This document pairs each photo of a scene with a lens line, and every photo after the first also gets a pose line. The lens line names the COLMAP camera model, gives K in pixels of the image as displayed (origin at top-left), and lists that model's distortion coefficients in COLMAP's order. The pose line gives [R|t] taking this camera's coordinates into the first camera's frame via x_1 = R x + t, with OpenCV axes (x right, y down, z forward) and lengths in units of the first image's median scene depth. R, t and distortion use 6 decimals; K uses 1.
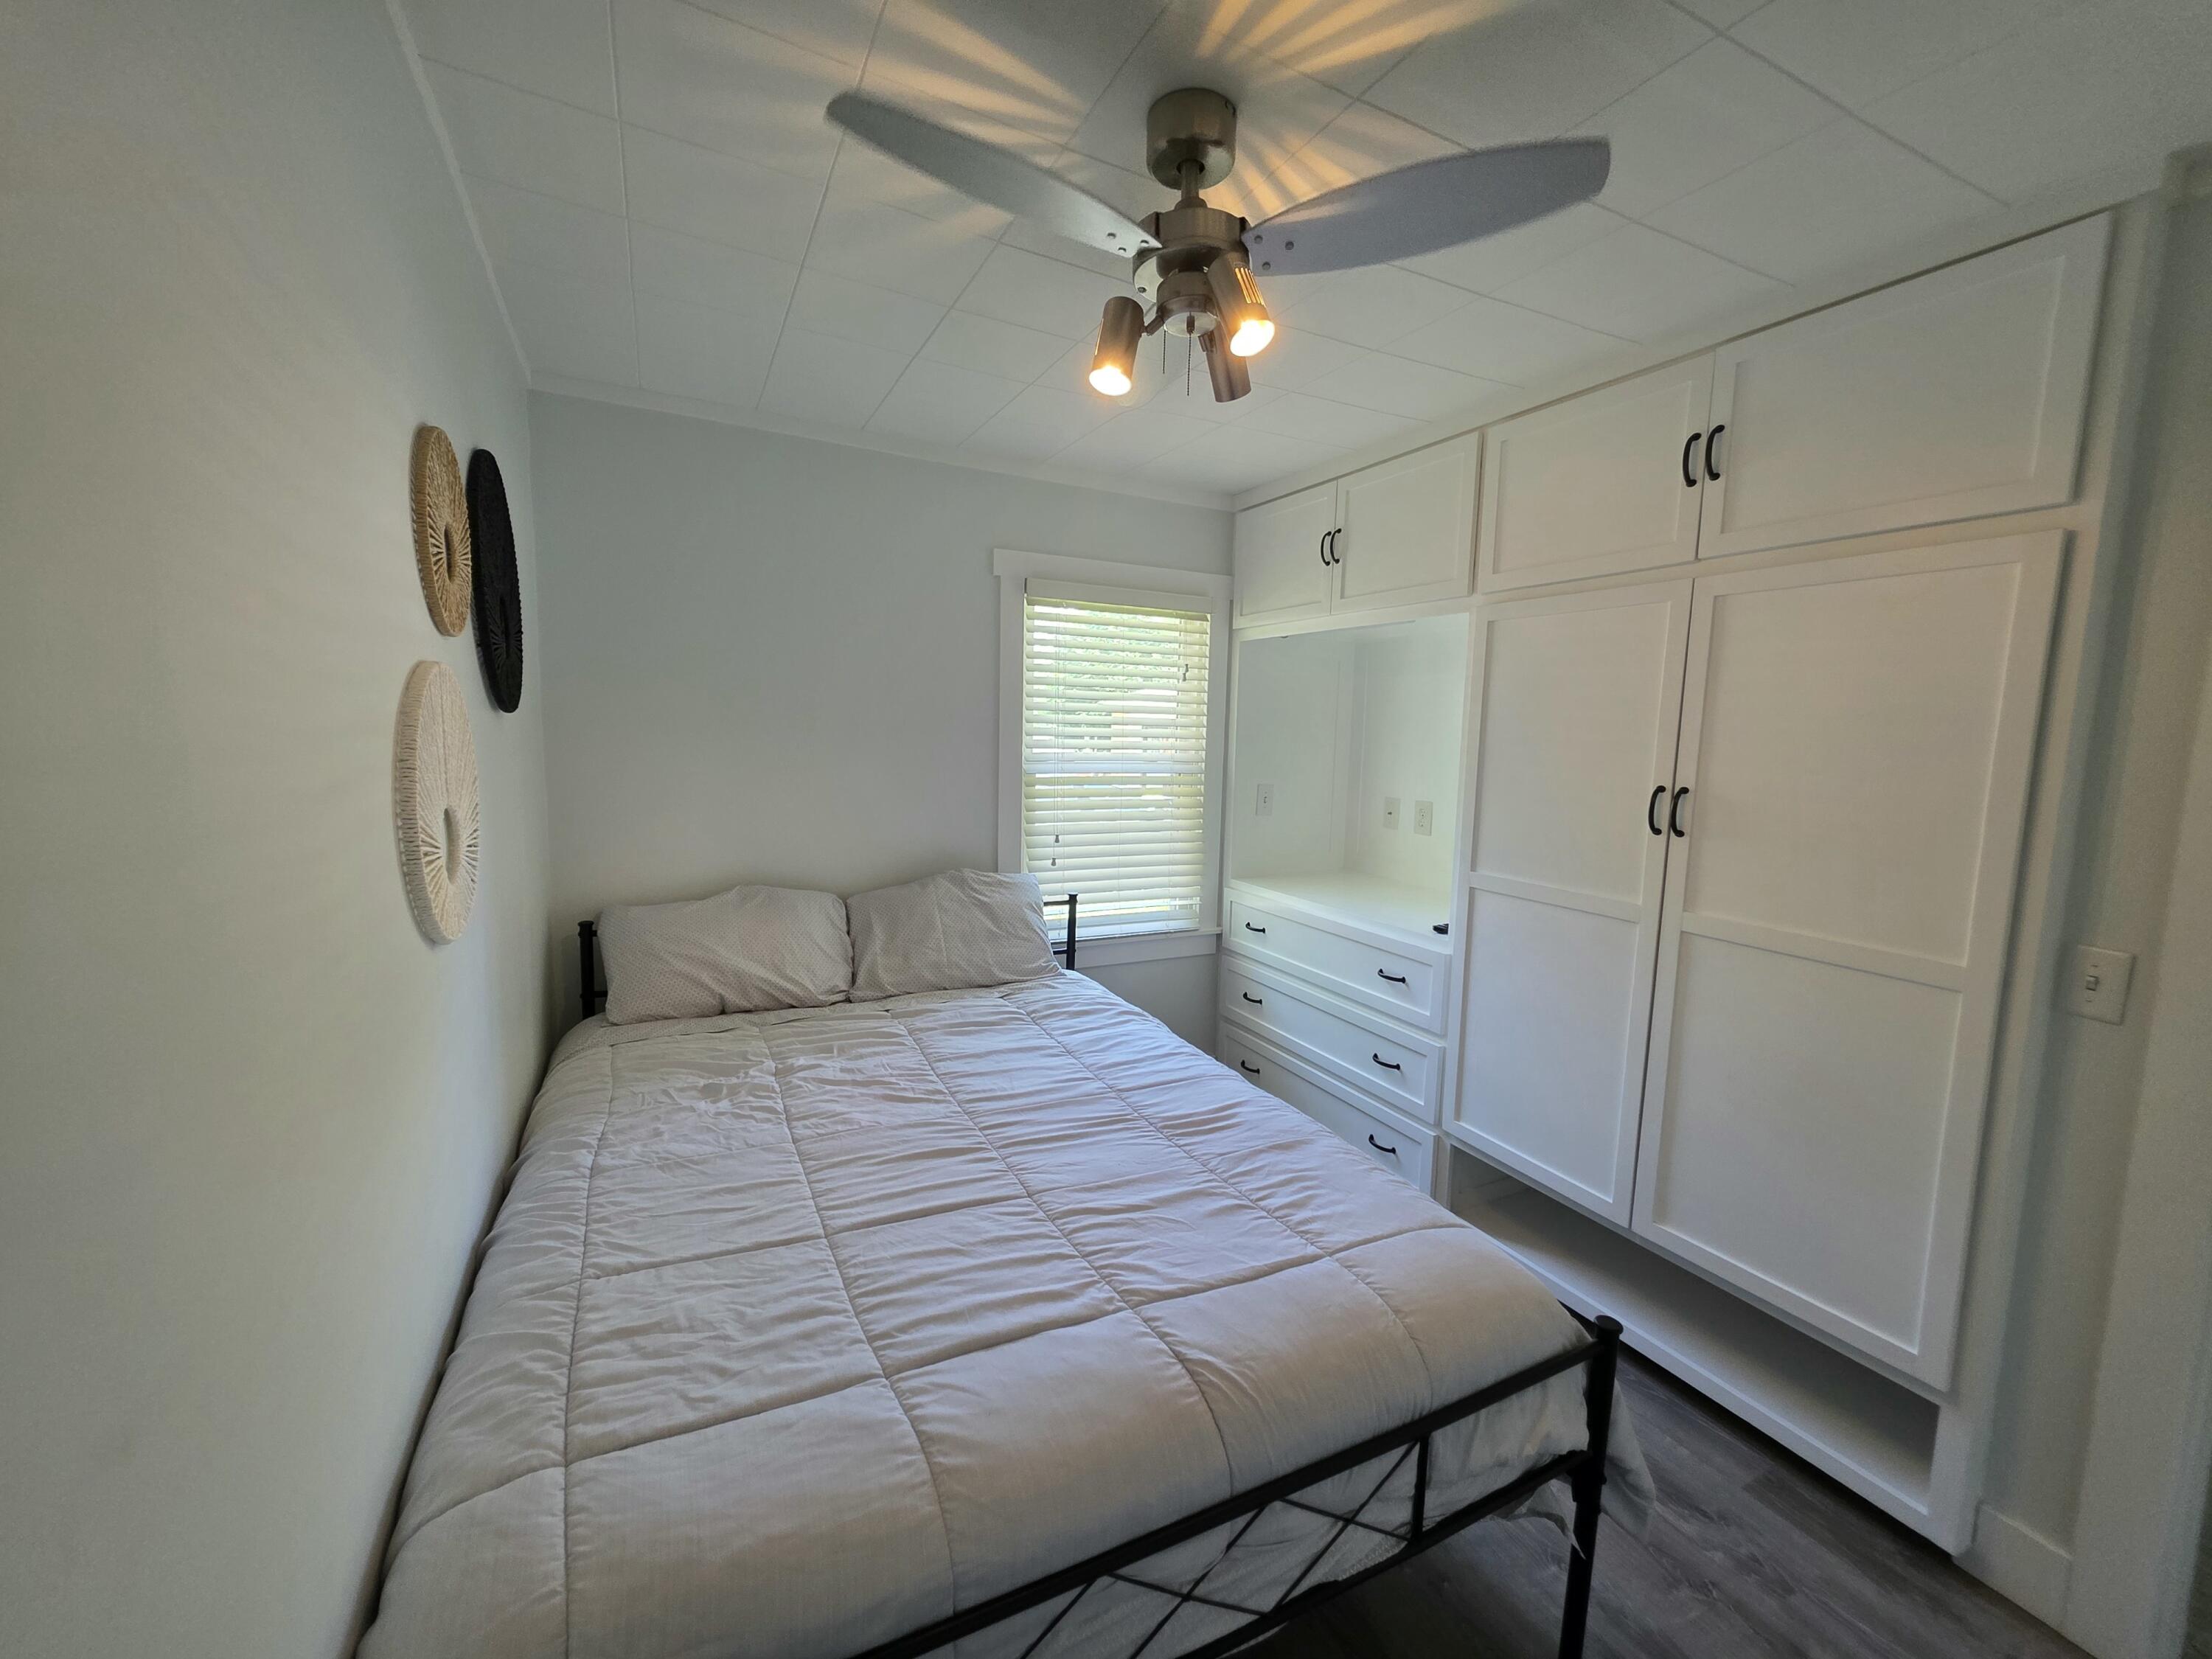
lens RADIAL K [[885.5, 0, 1103.5], [0, 885.5, 824.3], [0, 0, 1]] dist [0.001092, 0.001622]
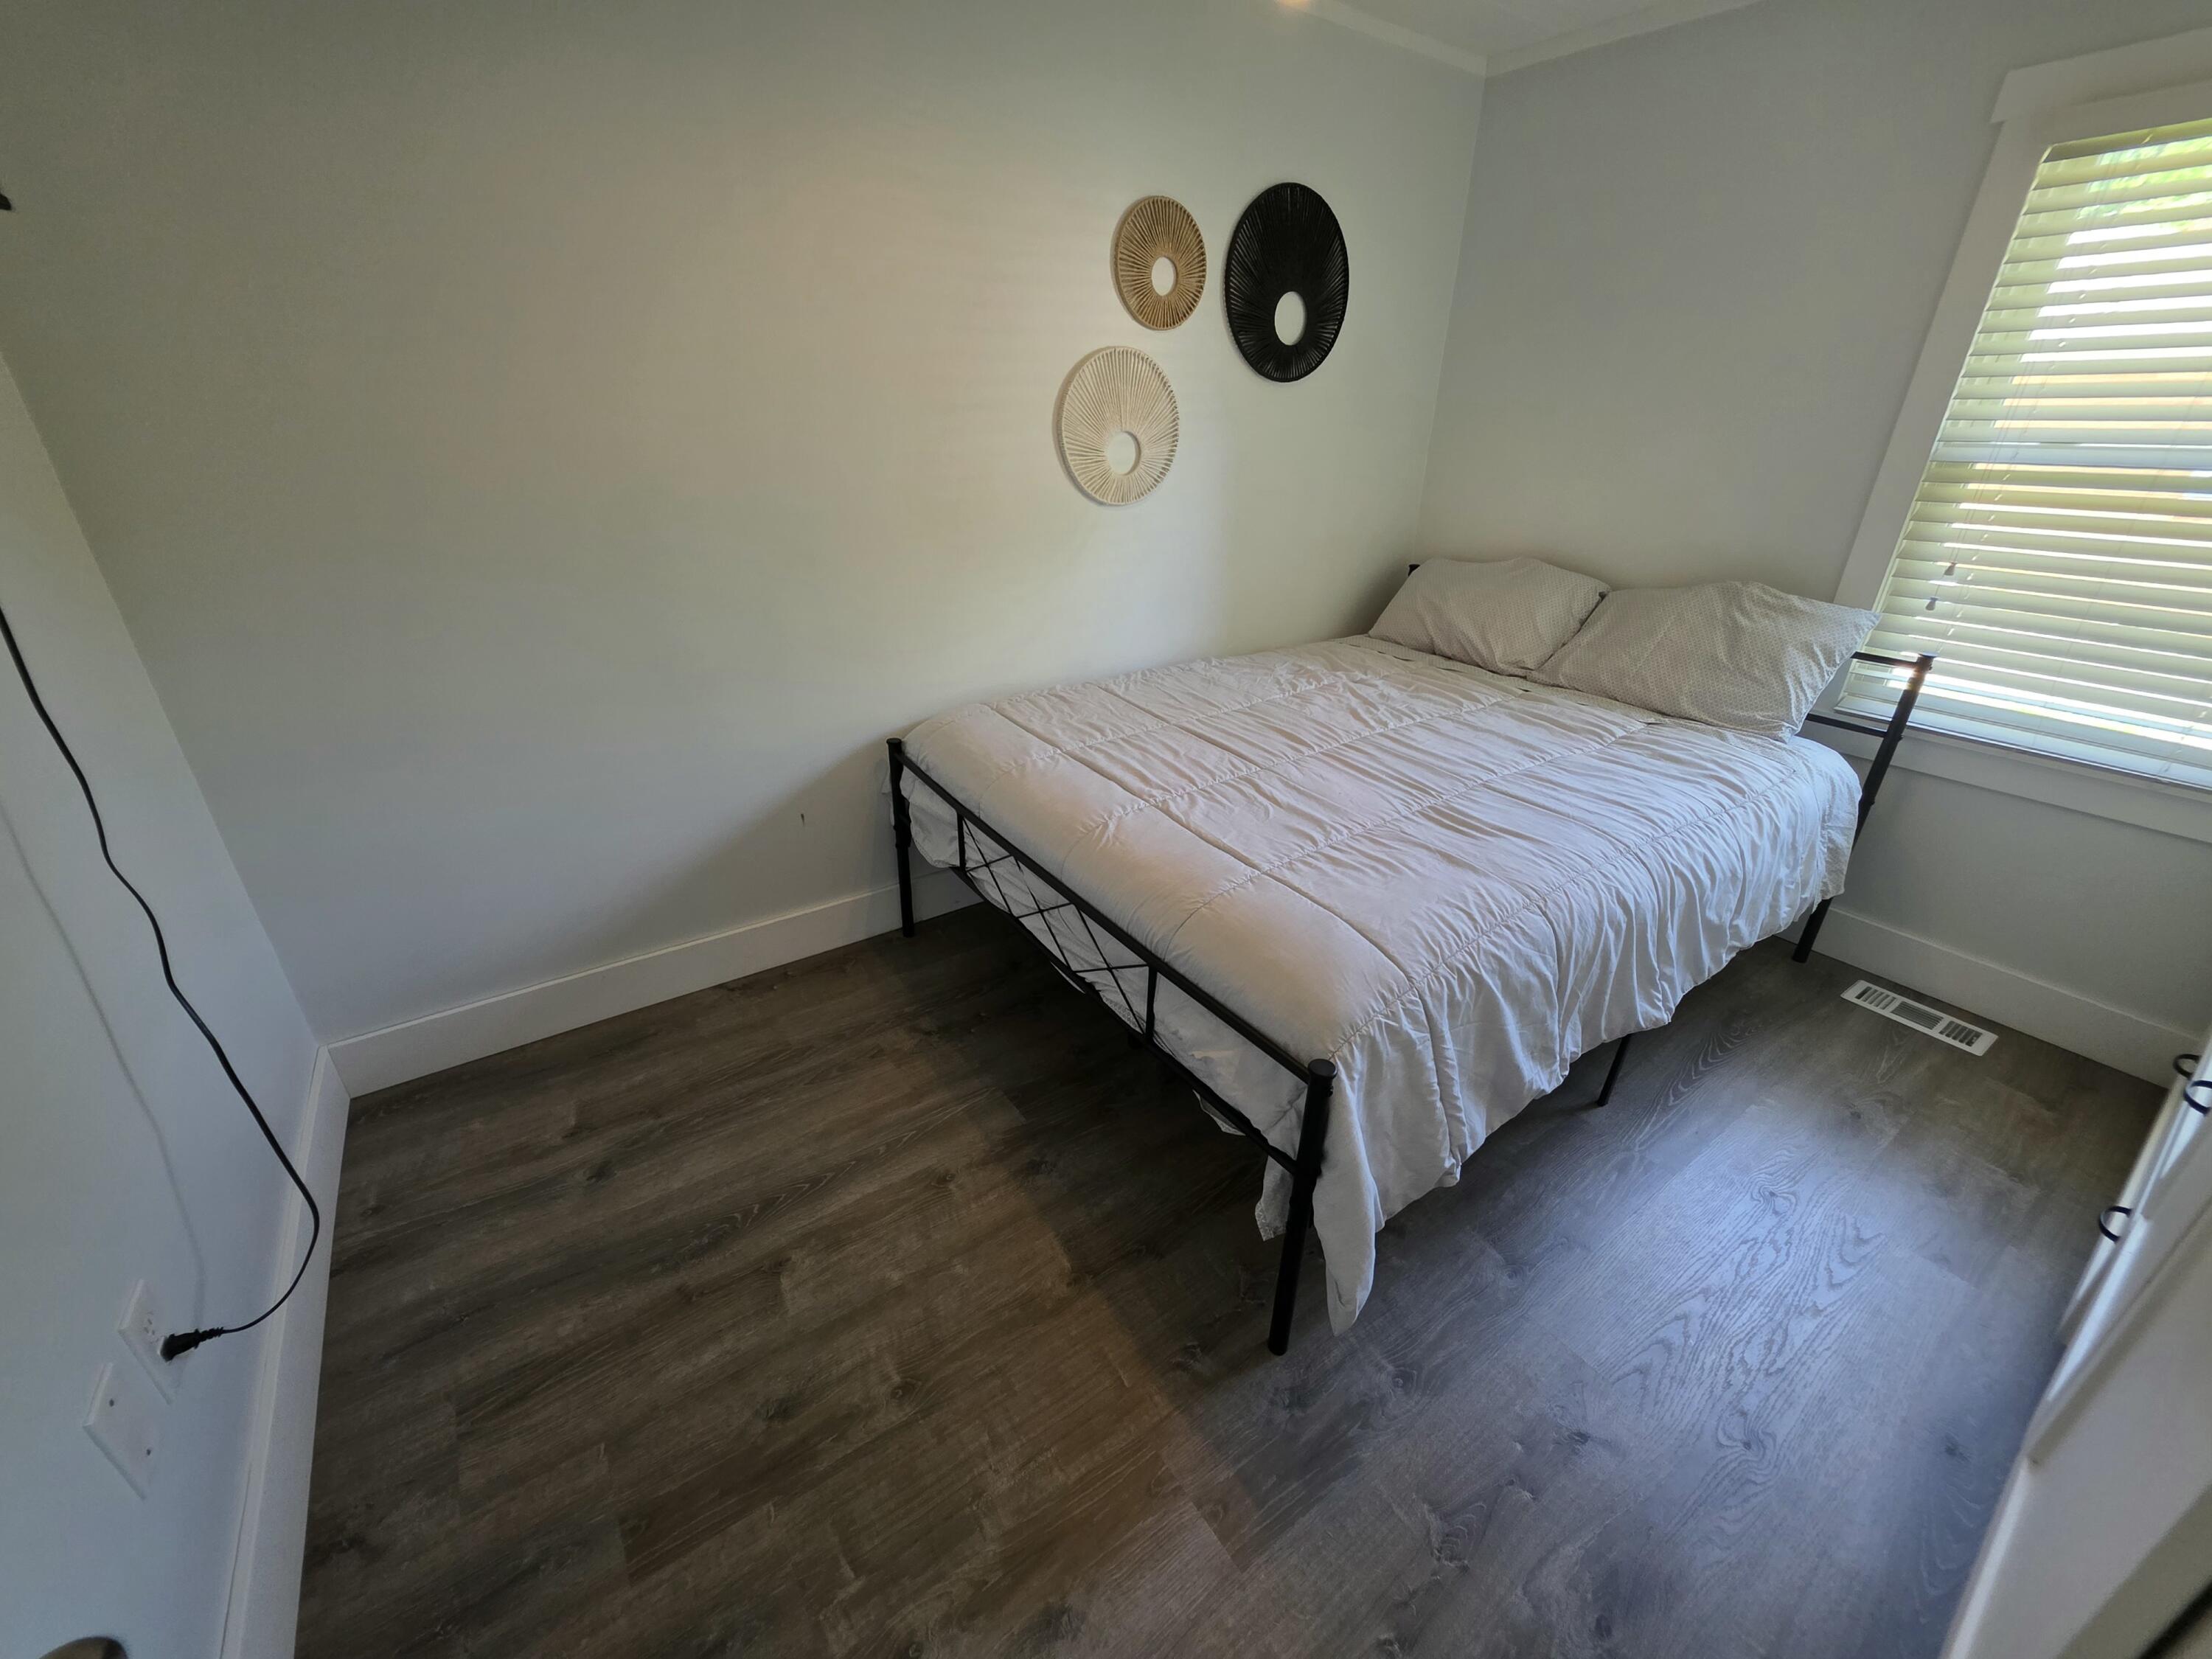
lens RADIAL K [[885.5, 0, 1108.7], [0, 885.5, 826.3], [0, 0, 1]] dist [0.001092, 0.001622]
pose [[0.144511, 0.397500, -0.906151, 0.769207], [-0.116695, 0.916220, 0.383307, 0.016491], [0.982598, 0.050351, 0.178790, 0.382388]]
